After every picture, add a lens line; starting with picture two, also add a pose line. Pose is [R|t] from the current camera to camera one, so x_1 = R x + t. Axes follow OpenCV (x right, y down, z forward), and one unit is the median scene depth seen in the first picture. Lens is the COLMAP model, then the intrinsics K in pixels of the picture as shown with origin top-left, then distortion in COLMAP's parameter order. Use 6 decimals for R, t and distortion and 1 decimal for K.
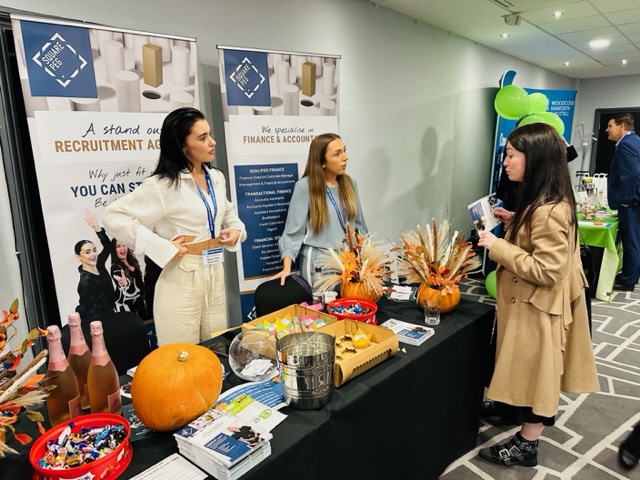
lens RADIAL K [[464.1, 0, 321.6], [0, 464.1, 249.2], [0, 0, 1]] dist [-0.002238, 0.002181]
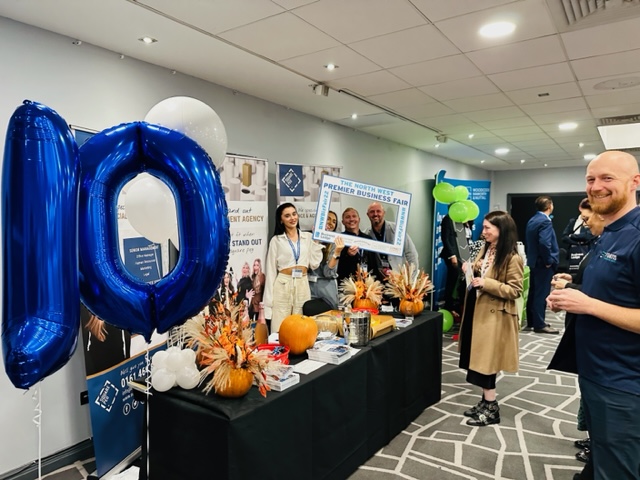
lens RADIAL K [[451.3, 0, 320.0], [0, 451.3, 240.0], [0, 0, 1]] dist [0.001990, -0.000028]
pose [[0.993946, 0.006550, 0.109672, -0.272603], [0.012438, 0.985095, -0.171560, 0.141434], [-0.109161, 0.171886, 0.979050, -0.653659]]
